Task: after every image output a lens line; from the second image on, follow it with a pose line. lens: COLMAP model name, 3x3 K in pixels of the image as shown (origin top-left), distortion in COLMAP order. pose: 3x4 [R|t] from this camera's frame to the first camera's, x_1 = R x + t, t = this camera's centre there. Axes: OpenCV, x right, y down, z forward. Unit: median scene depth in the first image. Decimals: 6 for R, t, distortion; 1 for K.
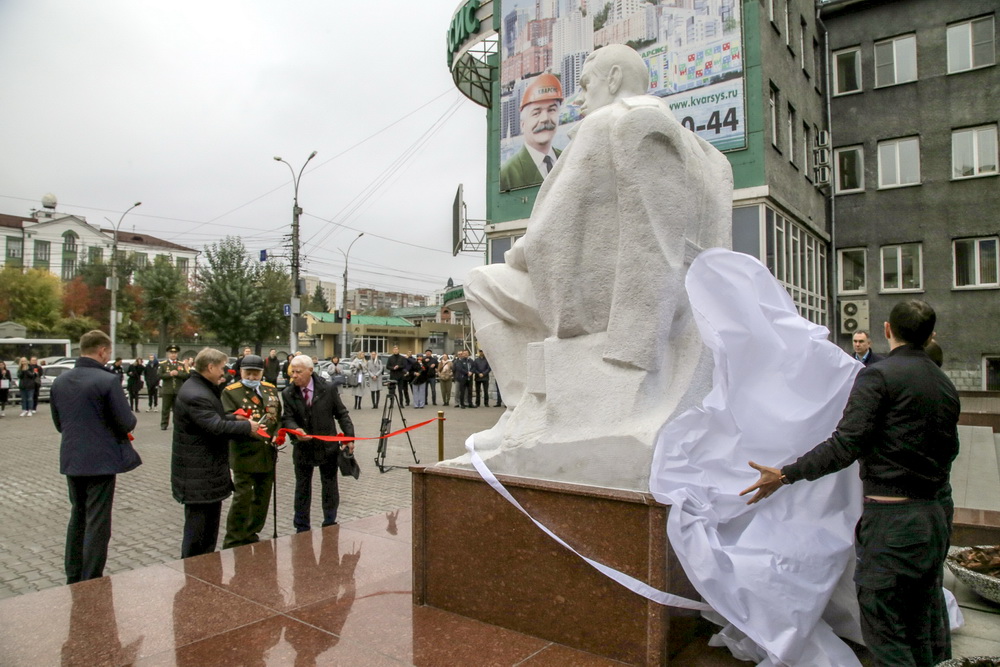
lens RADIAL K [[692.4, 0, 500.0], [0, 692.4, 333.5], [0, 0, 1]] dist [-0.127187, 0.074622]
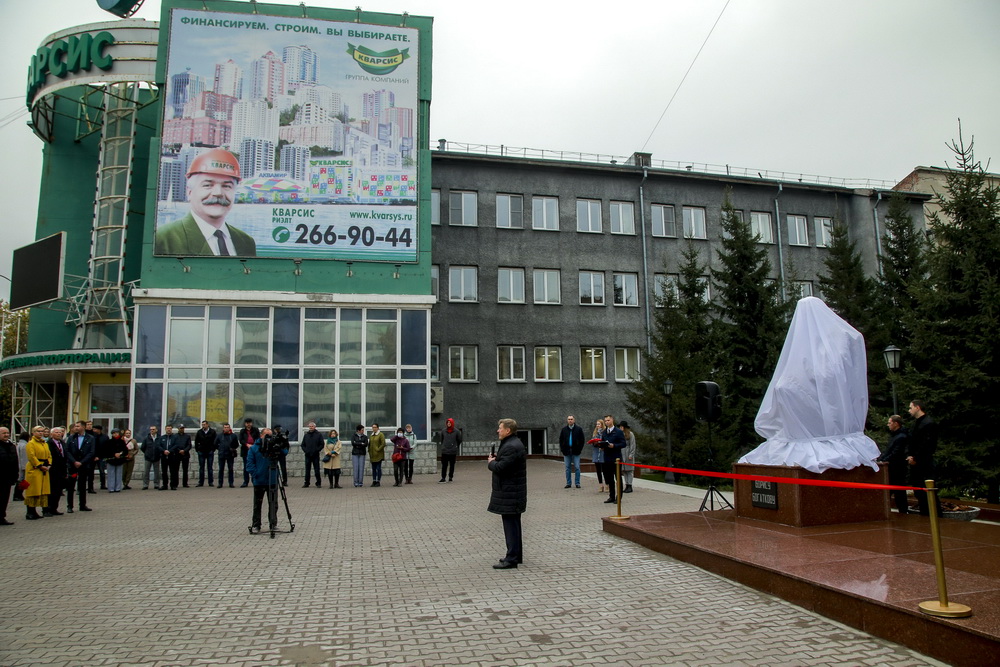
lens RADIAL K [[692.4, 0, 500.0], [0, 692.4, 333.5], [0, 0, 1]] dist [-0.127187, 0.074622]
pose [[0.643506, 0.094637, 0.759568, -0.403745], [-0.013354, 0.993564, -0.112478, -0.004127], [-0.765324, 0.062237, 0.640629, 0.065239]]
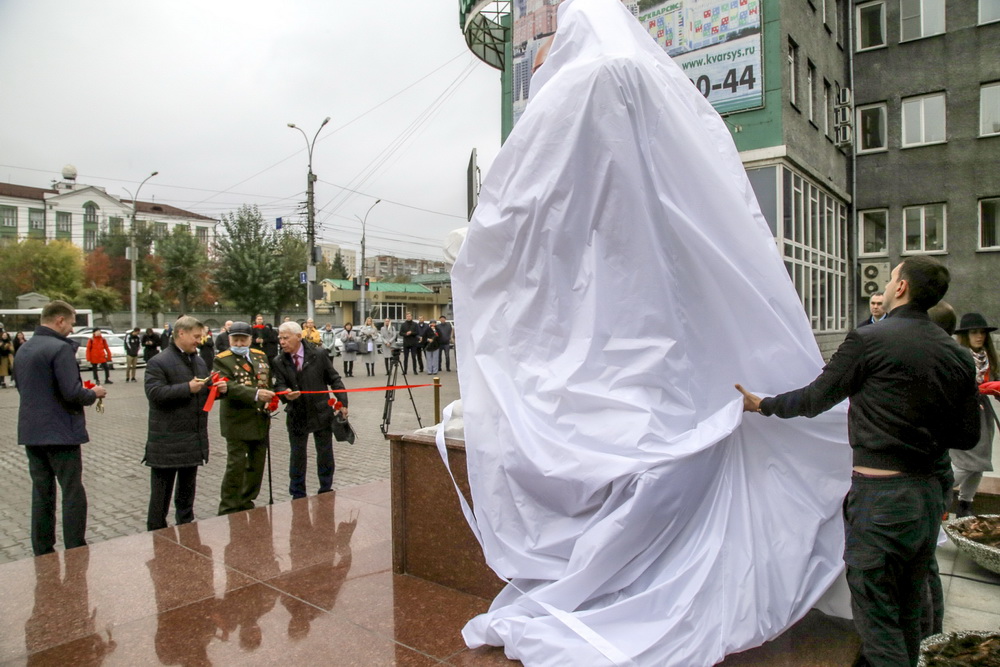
lens RADIAL K [[692.4, 0, 500.0], [0, 692.4, 333.5], [0, 0, 1]] dist [-0.127187, 0.074622]
pose [[0.999542, -0.006865, -0.029470, 0.009337], [0.008315, 0.998746, 0.049373, 0.000516], [0.029094, -0.049596, 0.998346, 0.005075]]
